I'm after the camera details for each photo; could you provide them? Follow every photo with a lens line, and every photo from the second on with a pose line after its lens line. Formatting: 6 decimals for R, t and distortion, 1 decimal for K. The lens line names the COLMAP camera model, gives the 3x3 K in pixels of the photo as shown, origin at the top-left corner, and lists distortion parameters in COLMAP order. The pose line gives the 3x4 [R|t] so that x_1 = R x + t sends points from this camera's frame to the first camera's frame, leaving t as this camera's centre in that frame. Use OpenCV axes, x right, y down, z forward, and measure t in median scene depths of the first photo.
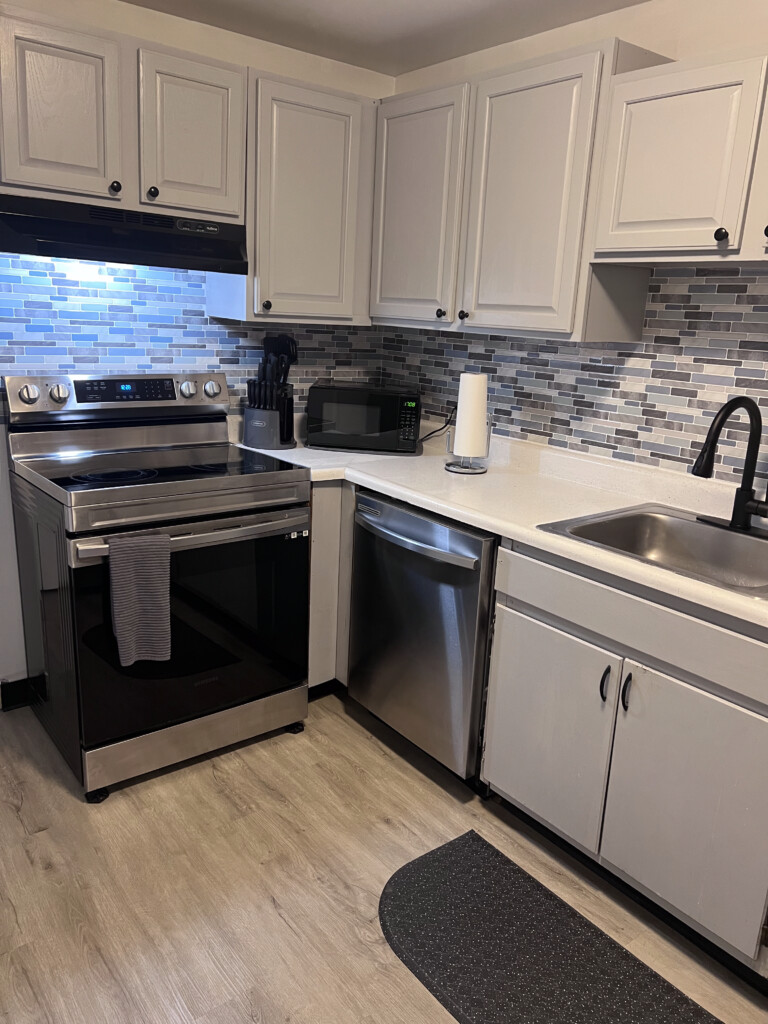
lens RADIAL K [[785.7, 0, 383.7], [0, 785.7, 502.4], [0, 0, 1]] dist [0.064368, -0.000484]
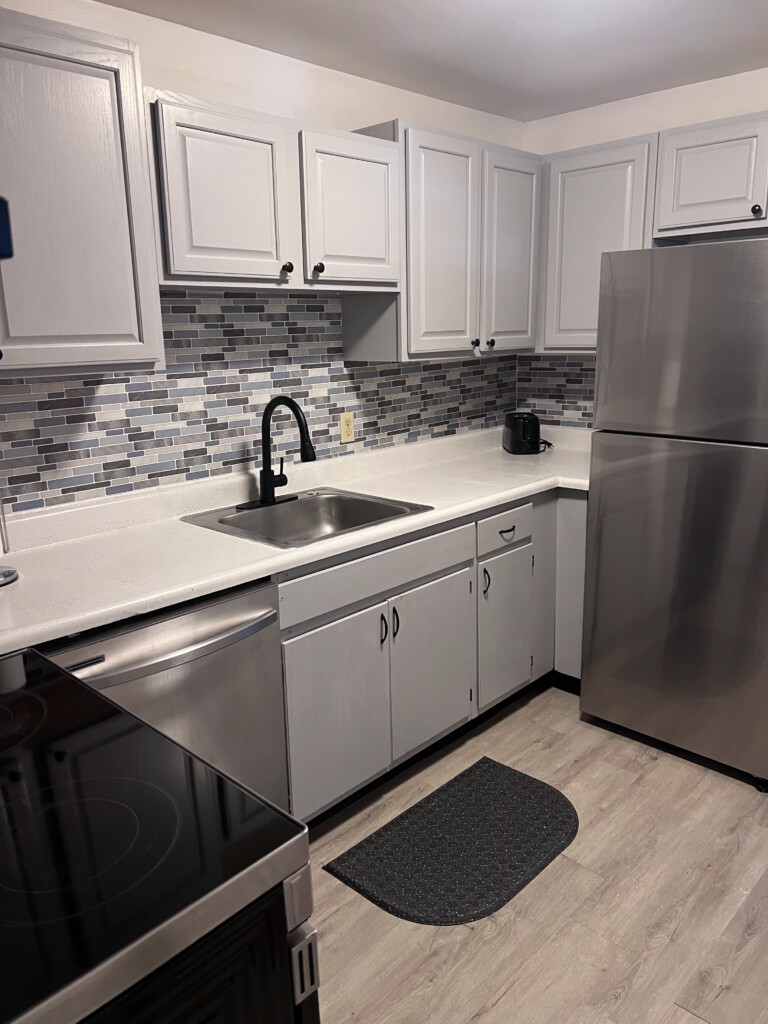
lens RADIAL K [[757.3, 0, 384.0], [0, 757.3, 512.0], [0, 0, 1]] dist [0.067423, -0.059893]
pose [[-0.131980, -0.266984, 0.954621, -0.700289], [0.271004, 0.916636, 0.293828, -0.248340], [-0.953487, 0.297486, -0.048624, 0.878289]]
